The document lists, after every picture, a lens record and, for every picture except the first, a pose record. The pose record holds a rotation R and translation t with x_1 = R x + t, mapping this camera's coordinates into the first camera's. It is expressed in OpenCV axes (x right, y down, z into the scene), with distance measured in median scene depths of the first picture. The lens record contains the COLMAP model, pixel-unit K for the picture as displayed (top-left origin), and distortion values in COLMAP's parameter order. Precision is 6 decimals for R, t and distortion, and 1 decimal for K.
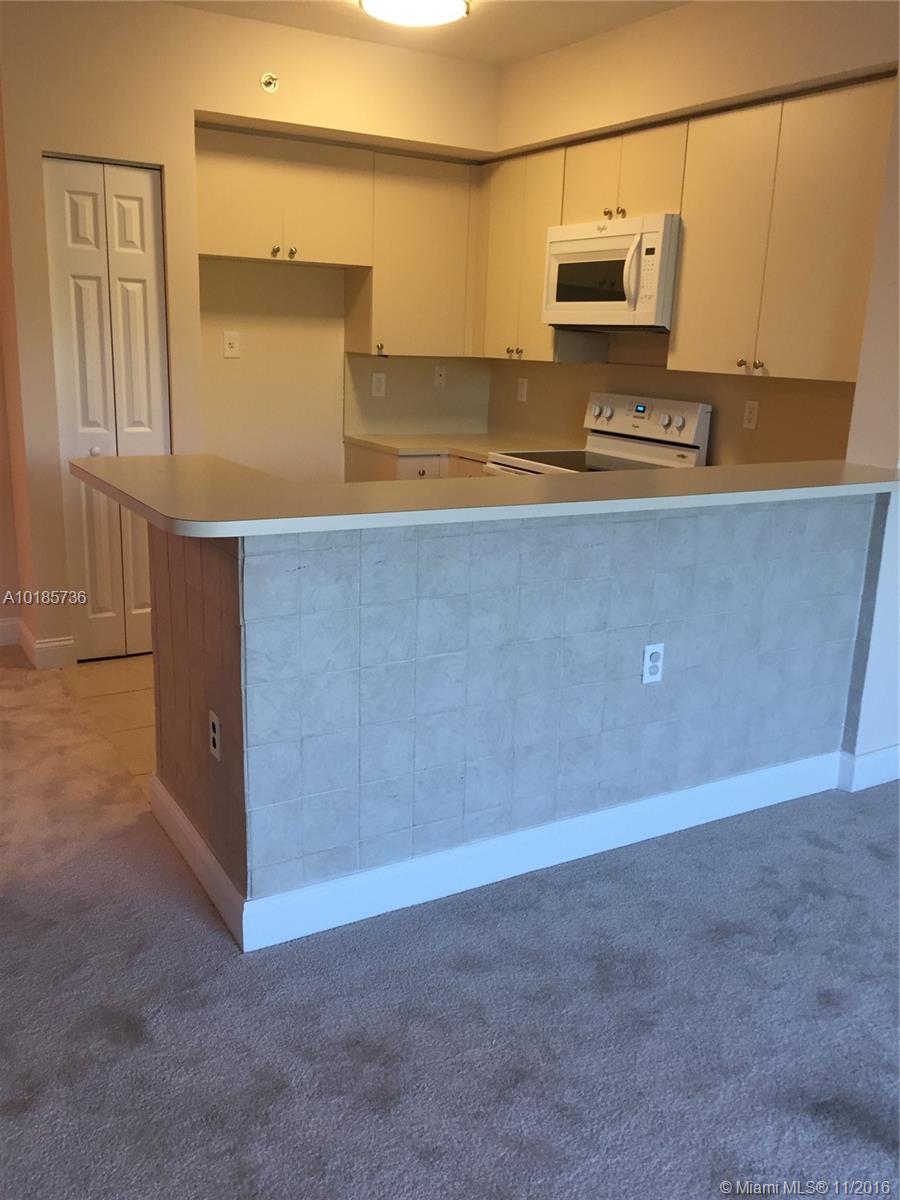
lens RADIAL K [[1022.2, 0, 450.4], [0, 1022.2, 583.9], [0, 0, 1]] dist [0.113325, -0.125989]
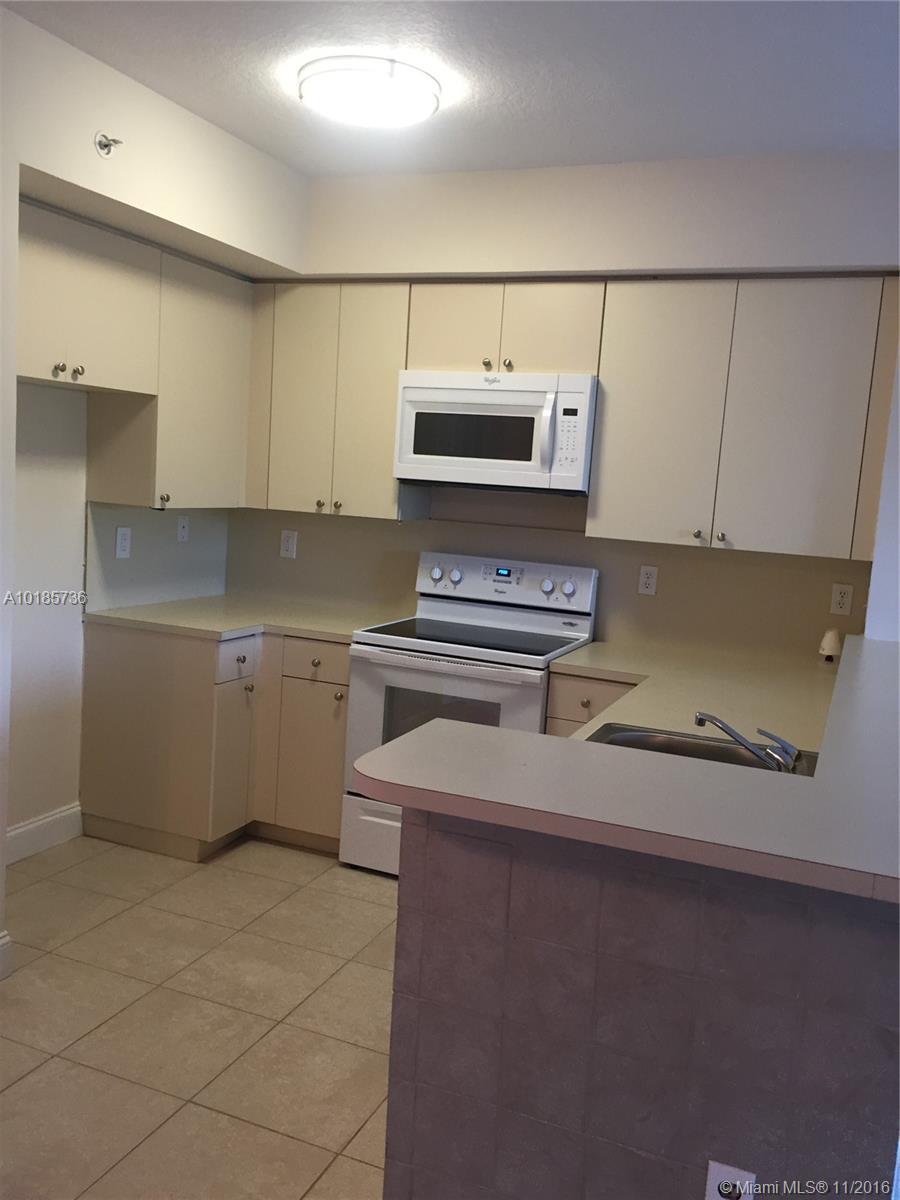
lens RADIAL K [[1022.2, 0, 450.4], [0, 1022.2, 583.9], [0, 0, 1]] dist [0.113325, -0.125989]
pose [[0.799792, -0.048137, 0.598344, -0.395048], [0.106560, 0.992334, -0.062603, -0.109008], [-0.590744, 0.113829, 0.798790, 0.309585]]
